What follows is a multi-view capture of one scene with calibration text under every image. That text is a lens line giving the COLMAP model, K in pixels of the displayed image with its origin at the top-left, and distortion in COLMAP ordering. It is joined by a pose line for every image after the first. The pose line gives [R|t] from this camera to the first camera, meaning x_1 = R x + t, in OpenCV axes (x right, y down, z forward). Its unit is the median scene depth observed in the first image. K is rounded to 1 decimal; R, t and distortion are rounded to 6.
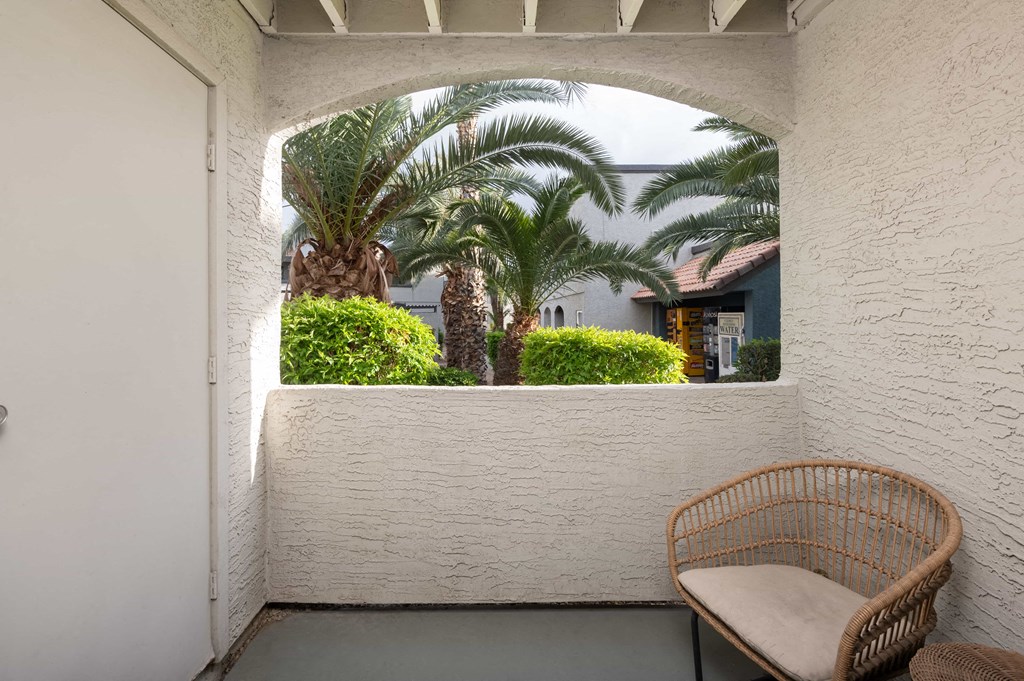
lens RADIAL K [[535.9, 0, 515.7], [0, 535.9, 322.3], [0, 0, 1]] dist [-0.001360, -0.000117]
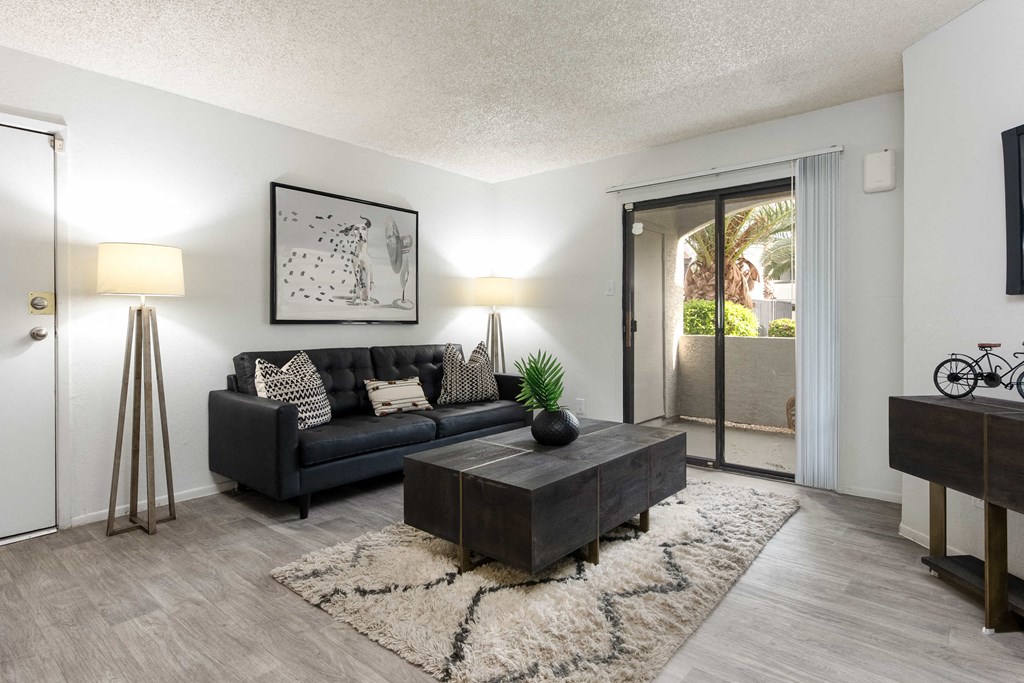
lens RADIAL K [[535.9, 0, 515.7], [0, 535.9, 323.3], [0, 0, 1]] dist [-0.001360, -0.000117]
pose [[0.767617, 0.004537, -0.640892, 0.466267], [-0.002269, 0.999988, 0.004361, 0.039683], [0.640904, -0.001893, 0.767618, -1.176056]]
